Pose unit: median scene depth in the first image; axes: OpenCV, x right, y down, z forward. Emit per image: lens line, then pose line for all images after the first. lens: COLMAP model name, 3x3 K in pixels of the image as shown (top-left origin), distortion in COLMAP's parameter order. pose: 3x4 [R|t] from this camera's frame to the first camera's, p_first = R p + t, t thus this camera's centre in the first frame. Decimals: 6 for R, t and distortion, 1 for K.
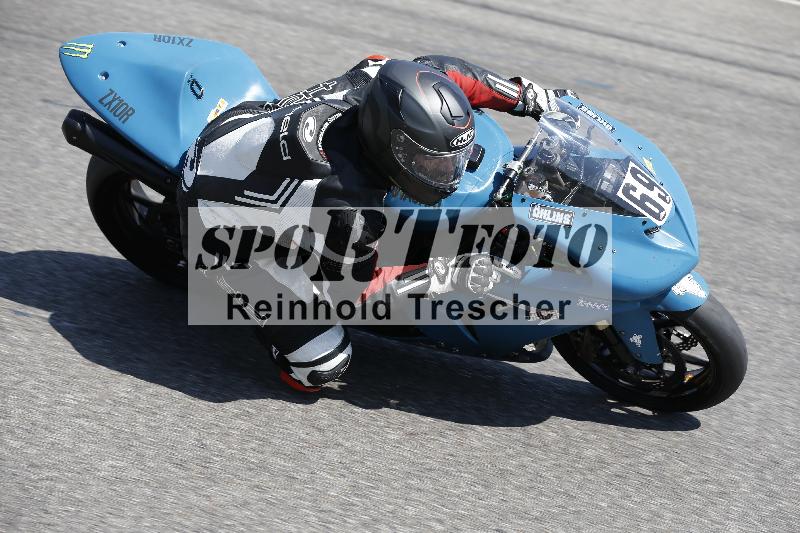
lens RADIAL K [[3135.0, 0, 400.0], [0, 3135.0, 266.5], [0, 0, 1]] dist [0.348808, 3.014329]
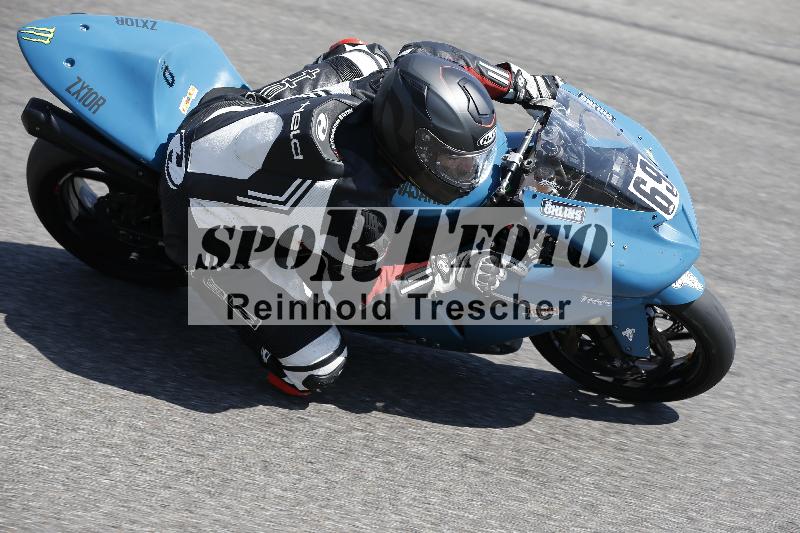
lens RADIAL K [[3135.0, 0, 400.0], [0, 3135.0, 266.5], [0, 0, 1]] dist [0.348808, 3.014329]
pose [[0.988202, -0.015698, 0.152352, -0.146181], [0.009306, 0.999050, 0.042579, -0.040390], [-0.152875, -0.040659, 0.987409, 0.054336]]
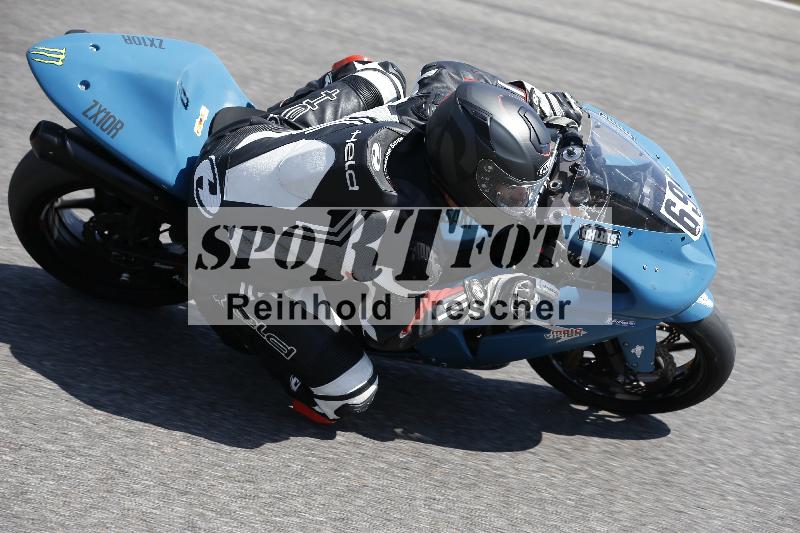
lens RADIAL K [[3135.0, 0, 400.0], [0, 3135.0, 266.5], [0, 0, 1]] dist [0.348808, 3.014329]
pose [[0.949862, -0.035421, 0.310656, -0.303045], [0.011691, 0.996891, 0.077919, -0.081116], [-0.312450, -0.070380, 0.947323, 0.108887]]
